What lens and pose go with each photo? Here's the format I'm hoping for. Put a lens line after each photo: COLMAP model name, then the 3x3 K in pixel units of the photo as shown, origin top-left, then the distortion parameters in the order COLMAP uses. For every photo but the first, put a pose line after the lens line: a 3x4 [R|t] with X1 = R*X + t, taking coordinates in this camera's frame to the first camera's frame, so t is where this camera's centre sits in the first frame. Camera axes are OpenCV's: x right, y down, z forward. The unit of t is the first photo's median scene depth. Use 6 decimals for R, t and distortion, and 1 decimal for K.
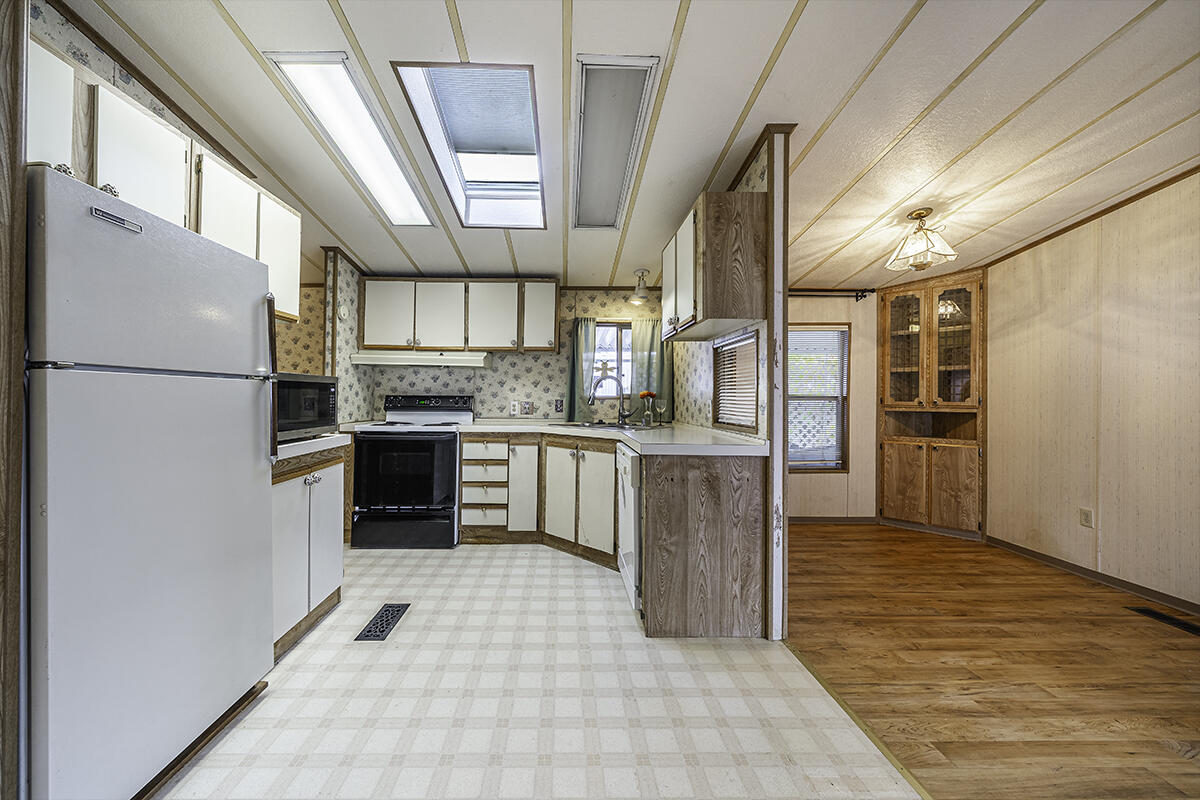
lens RADIAL K [[413.2, 0, 586.5], [0, 413.2, 394.3], [0, 0, 1]] dist [-0.002768, -0.000158]
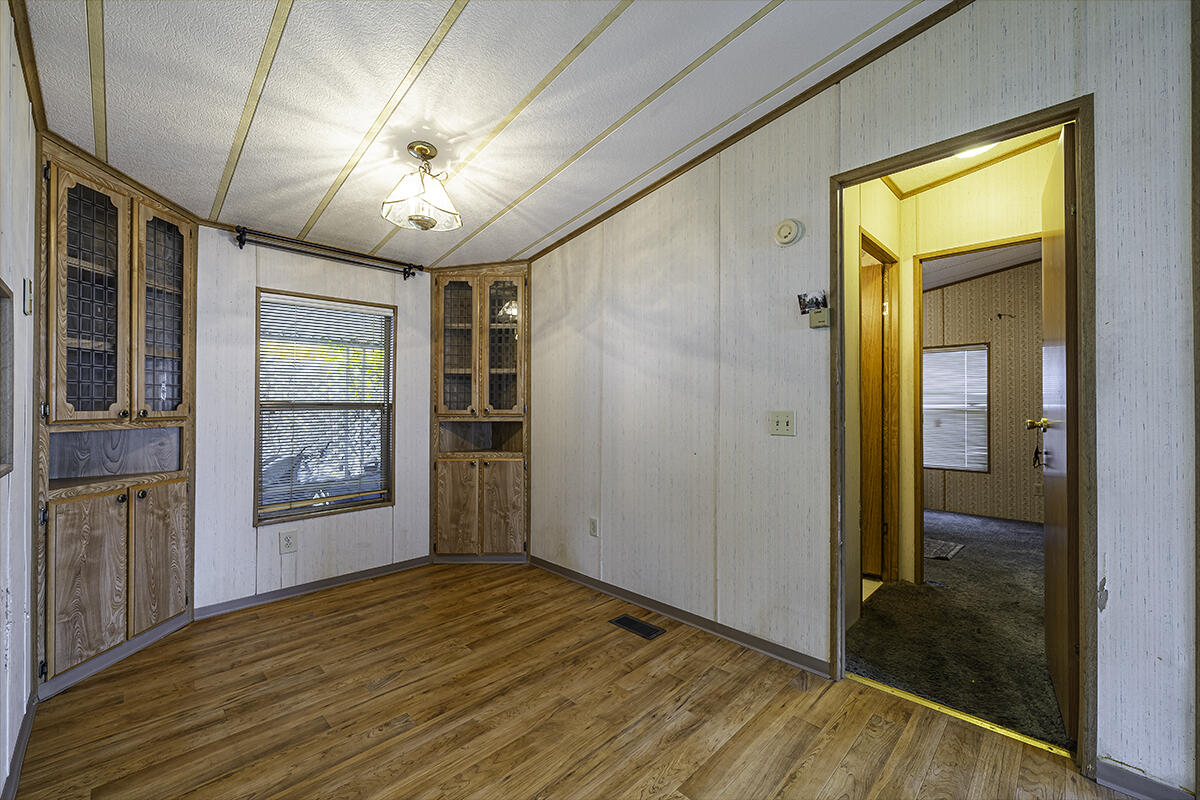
lens RADIAL K [[472.7, 0, 577.5], [0, 472.7, 403.1], [0, 0, 1]] dist [-0.001505, 0.000018]
pose [[0.741350, -0.001191, 0.671118, 0.392301], [-0.000580, 0.999997, 0.002414, 0.002145], [-0.671119, -0.002179, 0.741347, 0.174456]]
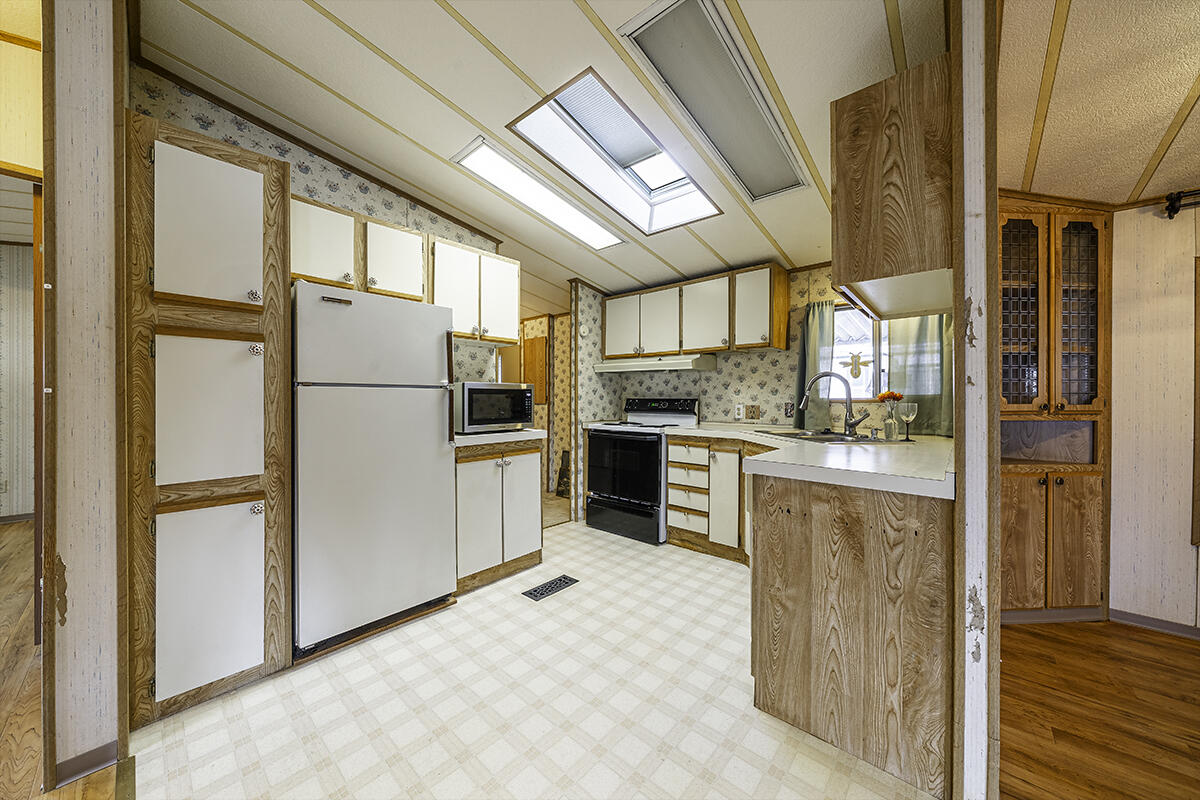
lens RADIAL K [[417.7, 0, 619.3], [0, 417.7, 398.8], [0, 0, 1]] dist [-0.002599, -0.000157]
pose [[0.743882, -0.003634, -0.668301, 0.300302], [0.006176, 0.999980, 0.001436, 0.001258], [0.668282, -0.005195, 0.743890, 0.150305]]
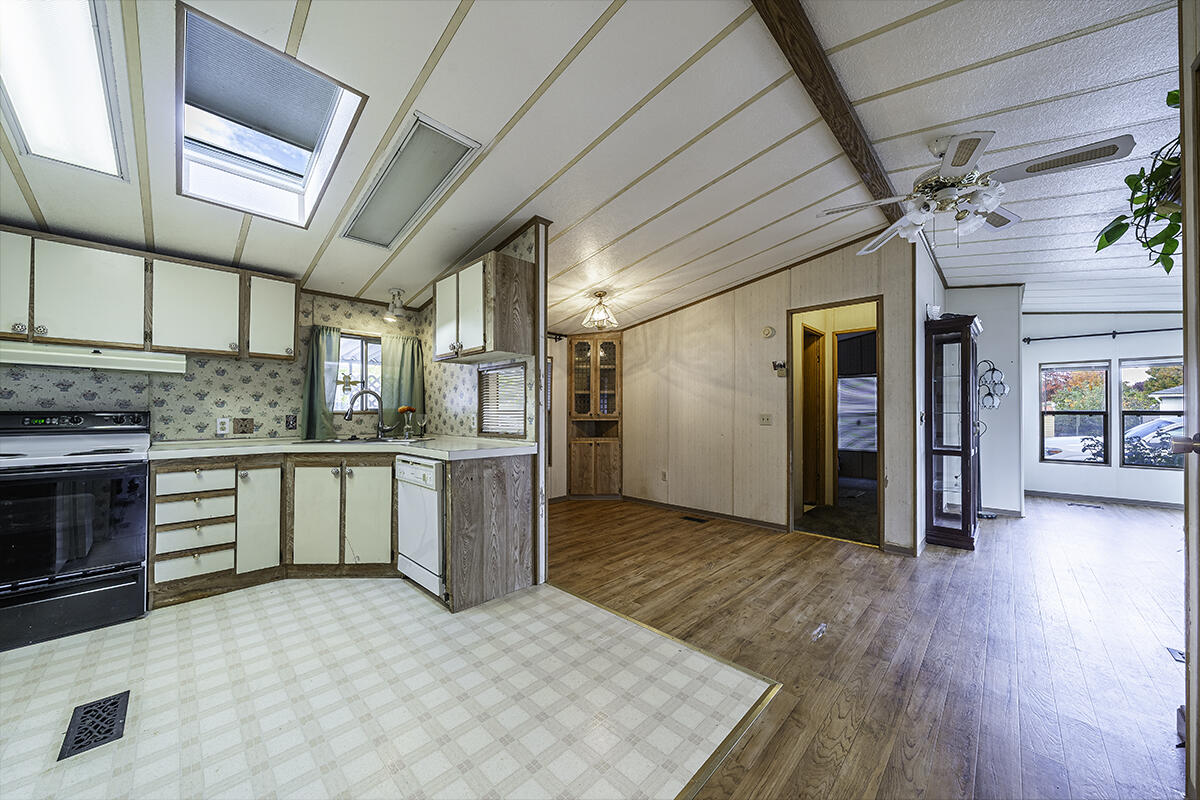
lens RADIAL K [[393.5, 0, 591.9], [0, 393.5, 409.7], [0, 0, 1]] dist [-0.001363, -0.000048]
pose [[0.730162, -0.001381, 0.683273, -0.206752], [-0.000467, 0.999997, 0.002520, -0.001671], [-0.683274, -0.002159, 0.730159, -0.061819]]
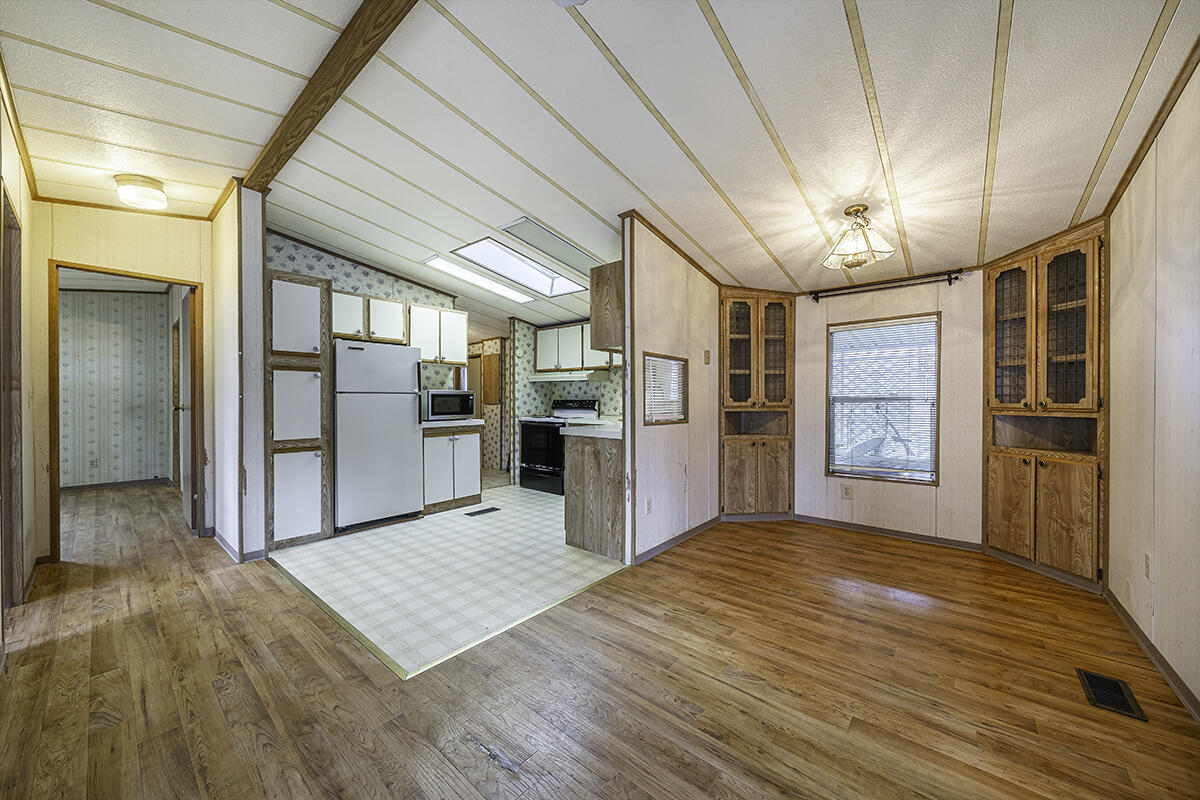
lens RADIAL K [[418.6, 0, 639.8], [0, 418.6, 400.8], [0, 0, 1]] dist [-0.000006, -0.000049]
pose [[0.791097, -0.005508, -0.611665, 0.874683], [0.008830, 0.999958, 0.002415, 0.005753], [0.611626, -0.007311, 0.791113, -0.091321]]
